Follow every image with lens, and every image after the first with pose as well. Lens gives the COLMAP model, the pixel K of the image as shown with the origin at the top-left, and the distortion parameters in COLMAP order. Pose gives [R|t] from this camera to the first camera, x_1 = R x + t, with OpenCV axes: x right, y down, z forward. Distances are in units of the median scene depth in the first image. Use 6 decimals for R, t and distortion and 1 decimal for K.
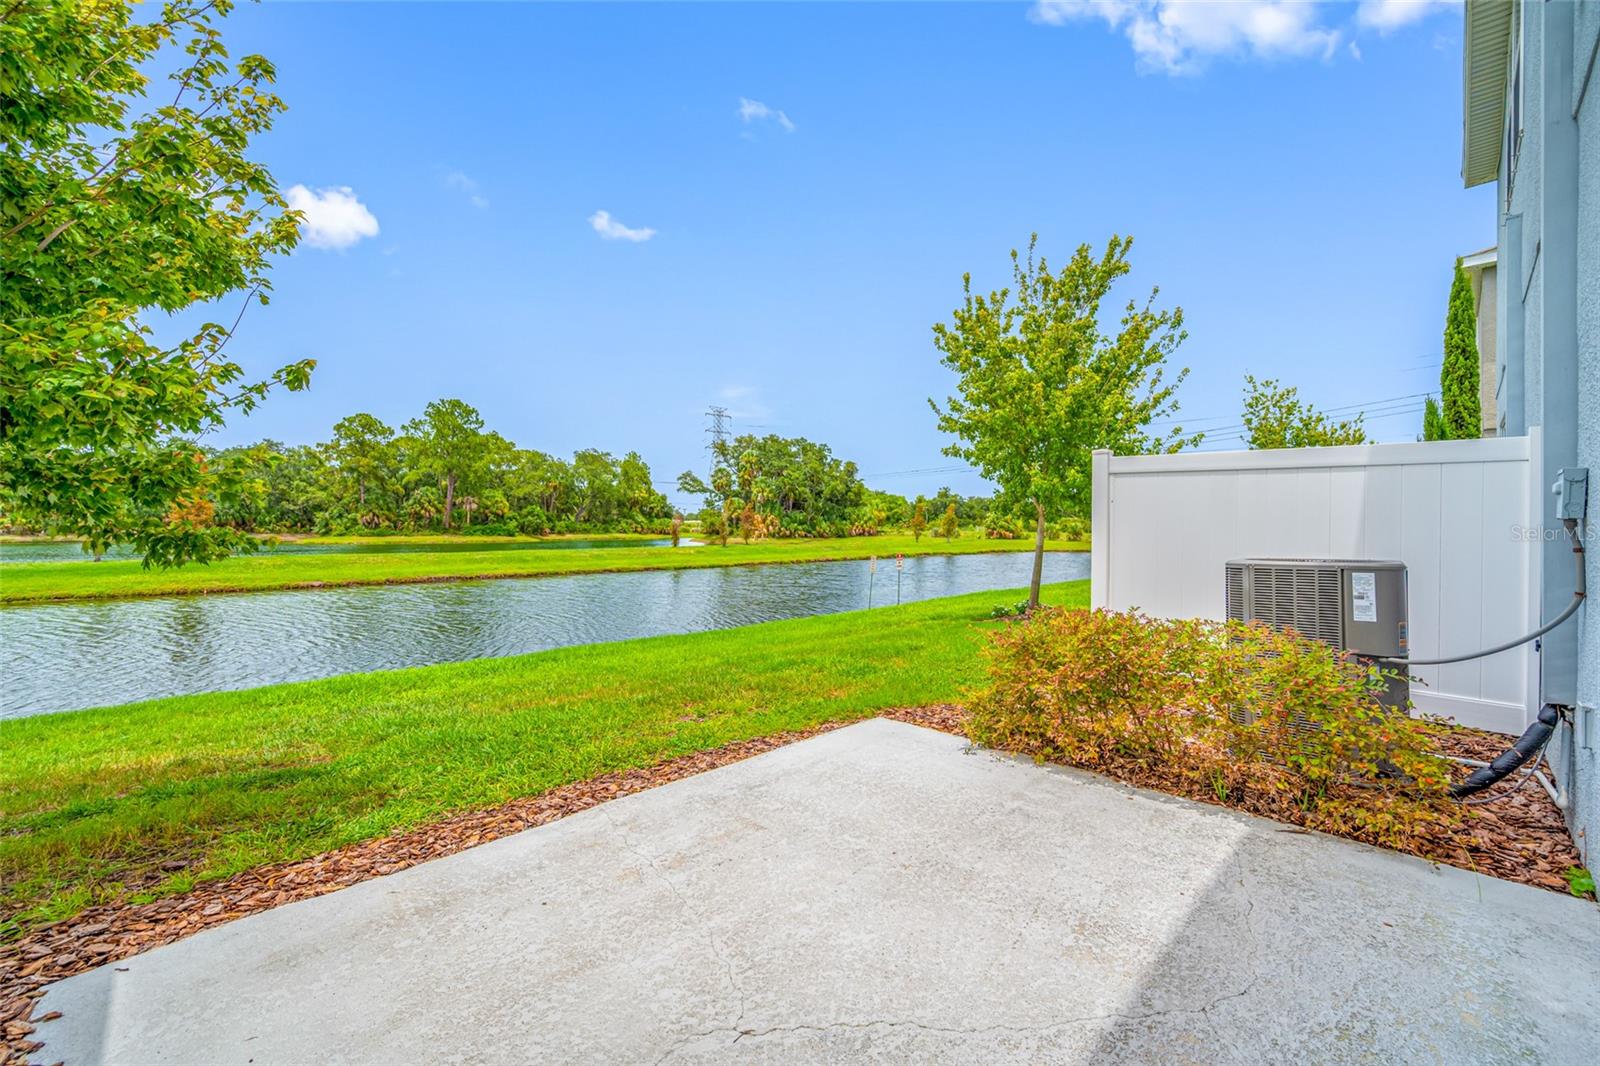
lens RADIAL K [[632.3, 0, 804.4], [0, 632.3, 524.9], [0, 0, 1]] dist [-0.007399, 0.001335]
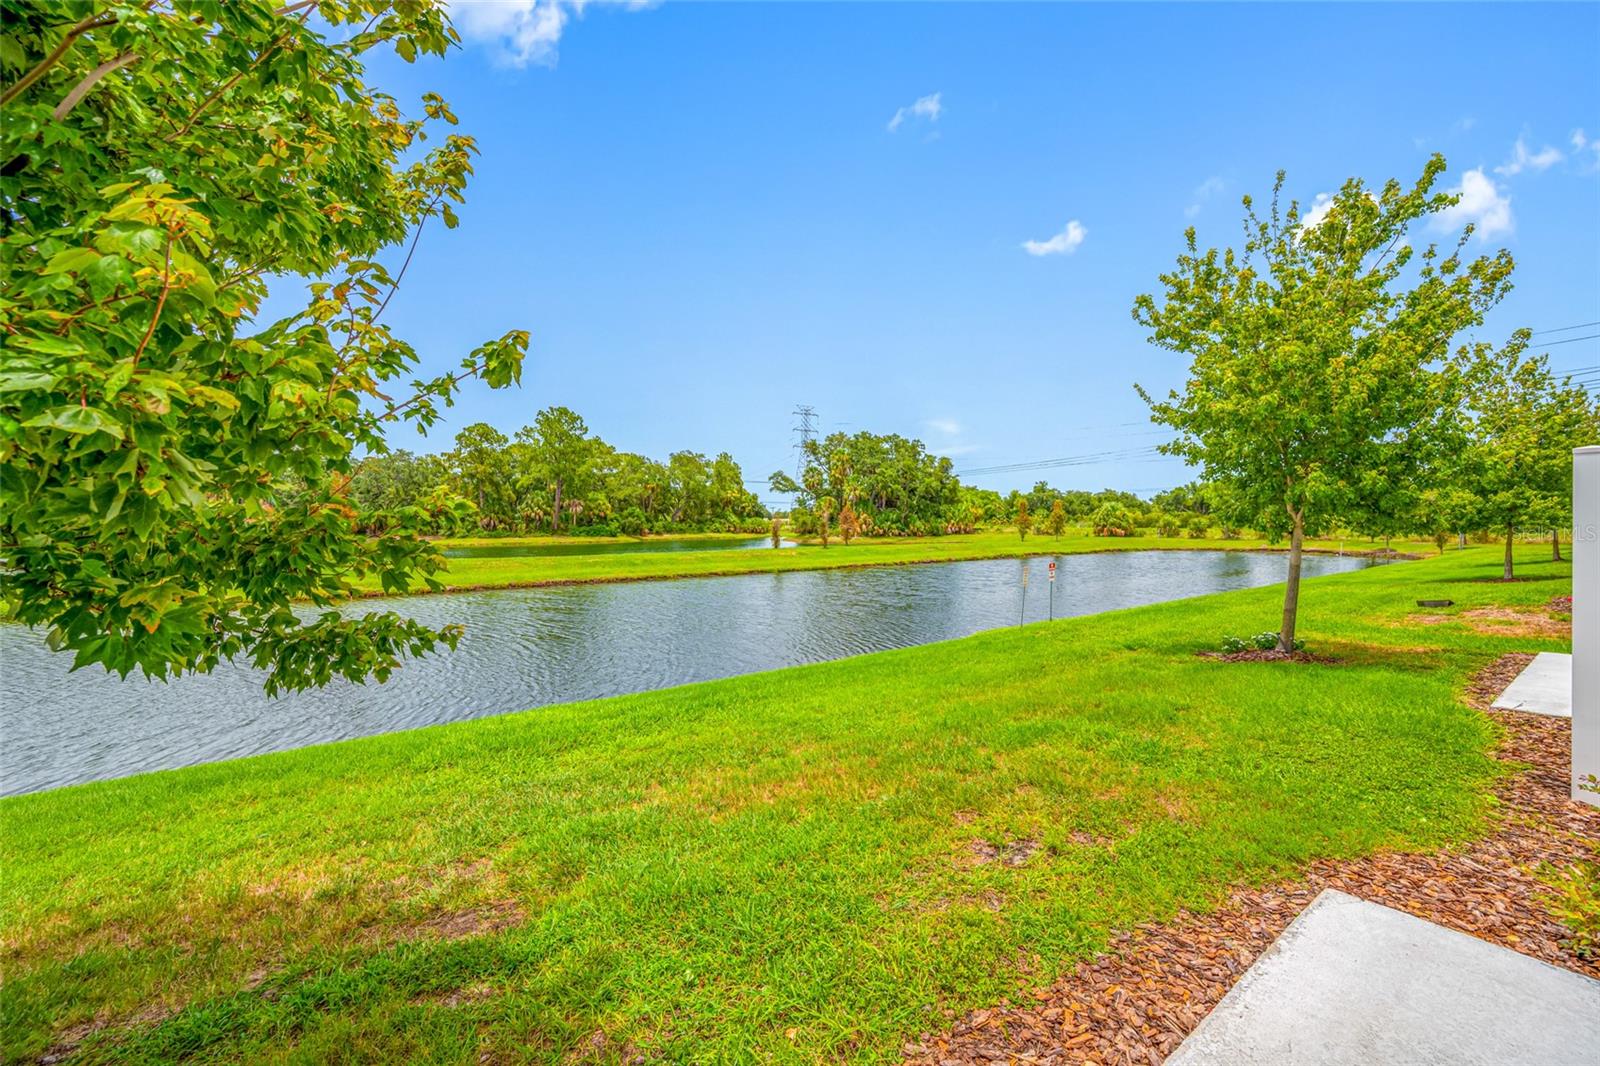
lens RADIAL K [[632.3, 0, 802.8], [0, 632.3, 529.6], [0, 0, 1]] dist [-0.007399, 0.001335]
pose [[0.990410, -0.007707, -0.137942, -0.013931], [0.009275, 0.999899, 0.010725, -0.002730], [0.137845, -0.011901, 0.990382, 0.014367]]
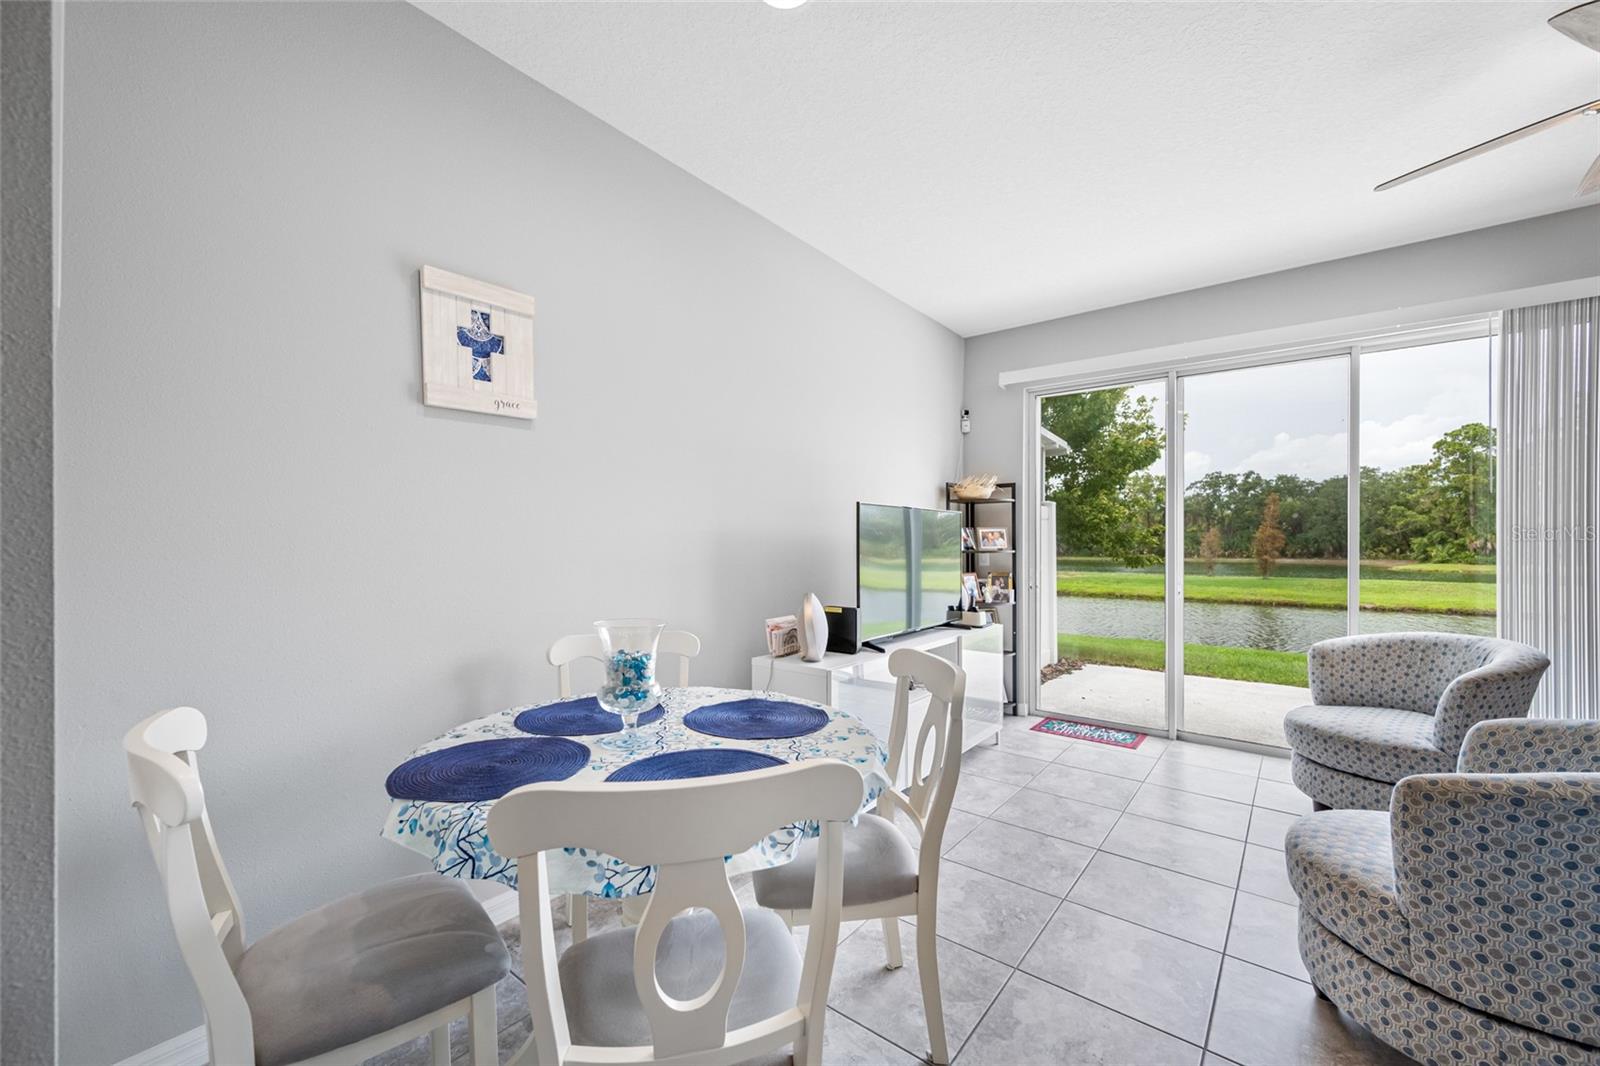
lens RADIAL K [[632.3, 0, 796.4], [0, 632.3, 538.6], [0, 0, 1]] dist [-0.007399, 0.001335]
pose [[0.115992, -0.016323, -0.993116, 0.052208], [-0.002025, 0.999859, -0.016671, -0.000640], [0.993248, 0.003945, 0.115943, -0.027644]]
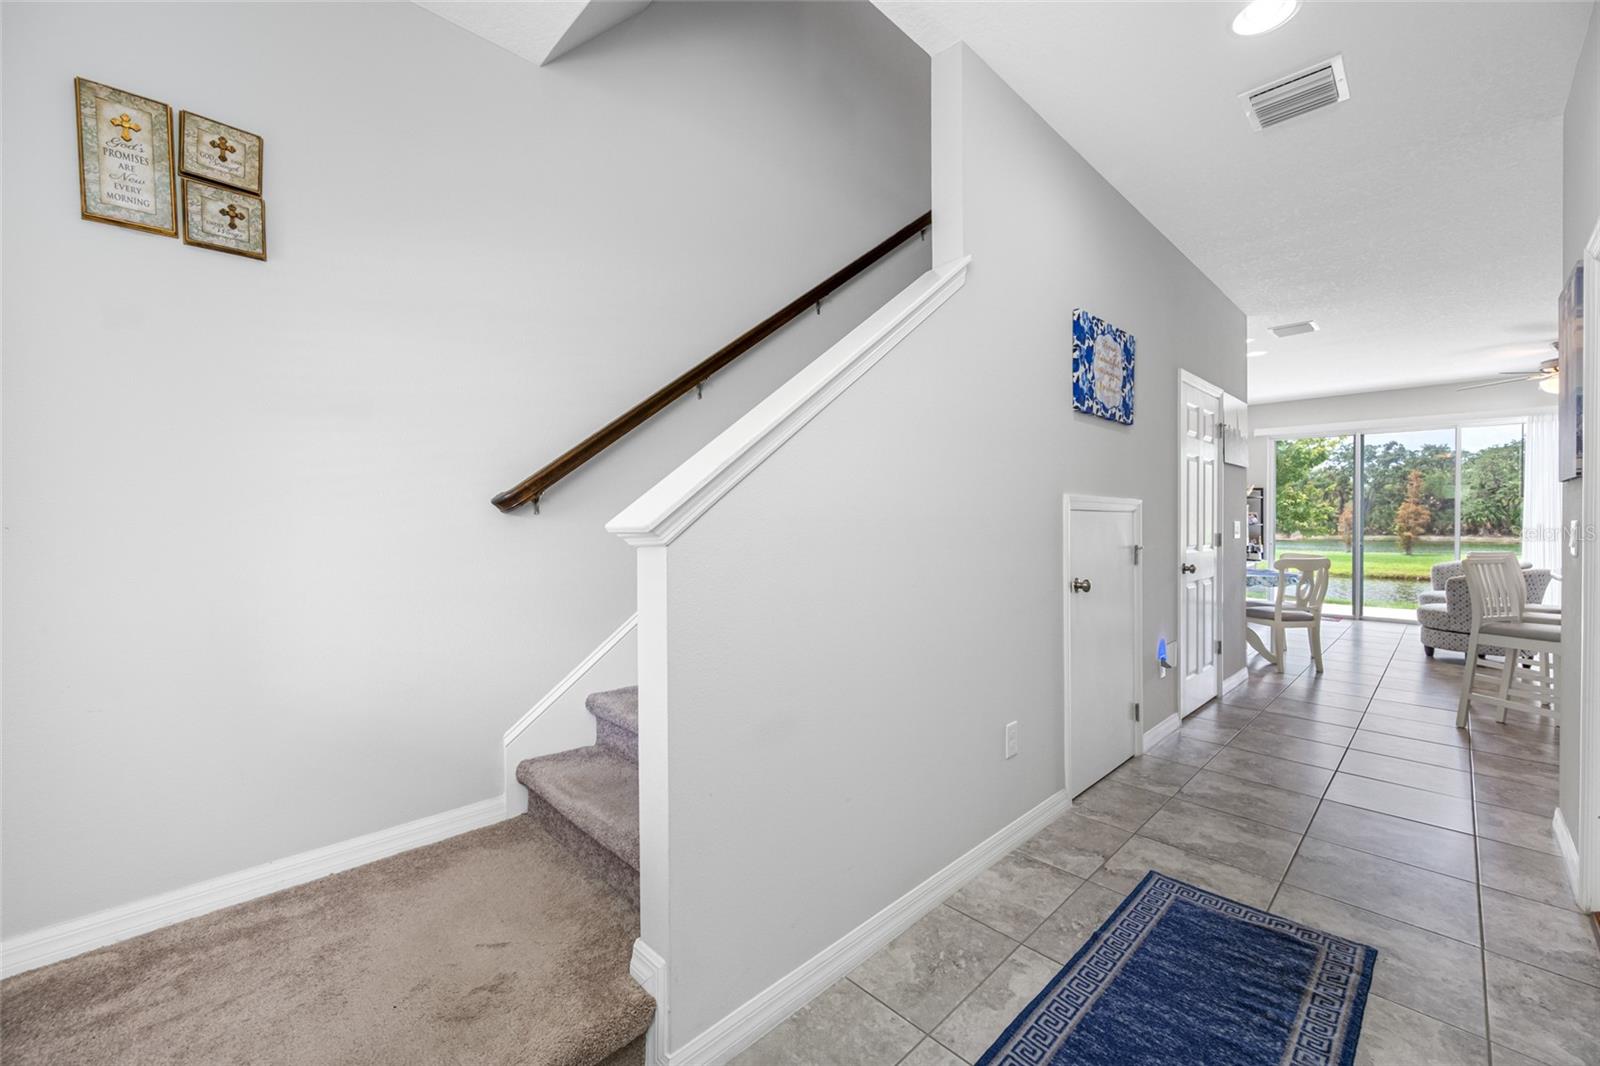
lens RADIAL K [[632.3, 0, 801.0], [0, 632.3, 525.0], [0, 0, 1]] dist [-0.007399, 0.001335]
pose [[-0.012401, -0.000589, -0.999923, 0.094841], [-0.002107, 0.999998, -0.000563, -0.000237], [0.999921, 0.002100, -0.012403, -0.067999]]
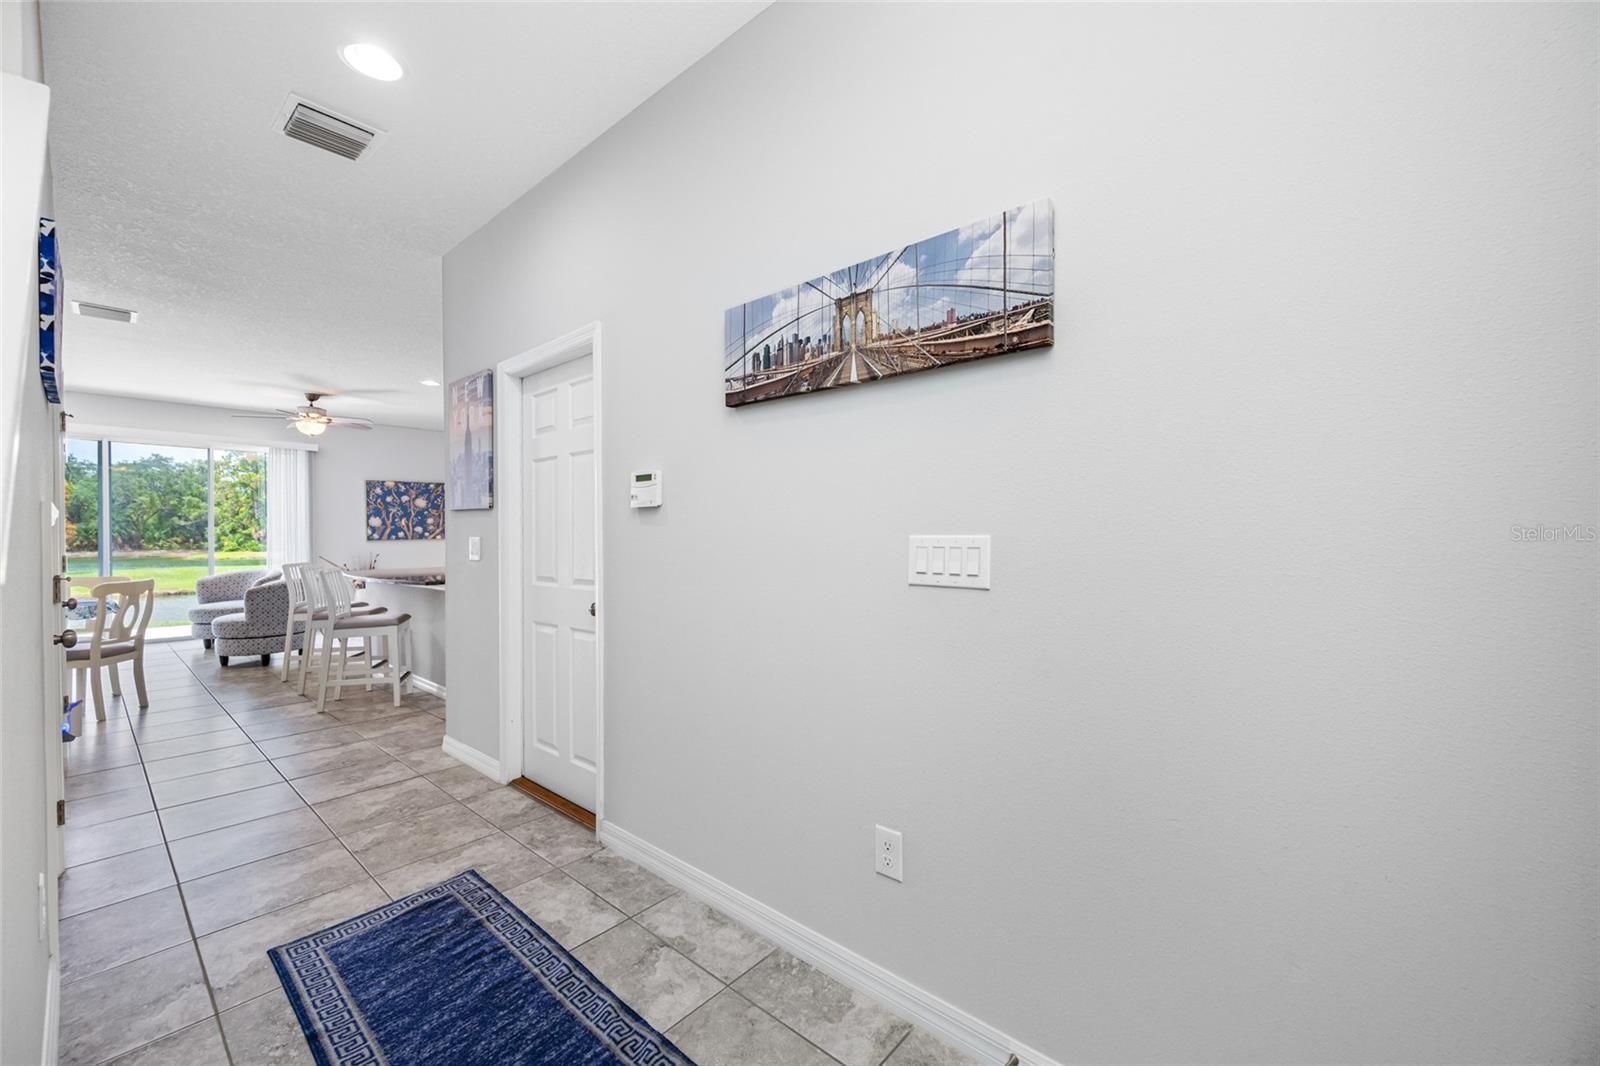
lens RADIAL K [[632.3, 0, 804.0], [0, 632.3, 535.2], [0, 0, 1]] dist [-0.007399, 0.001335]
pose [[0.996457, -0.013006, 0.083093, 0.087232], [0.012710, 0.999911, 0.004093, -0.000463], [-0.083139, -0.003022, 0.996533, -0.075918]]
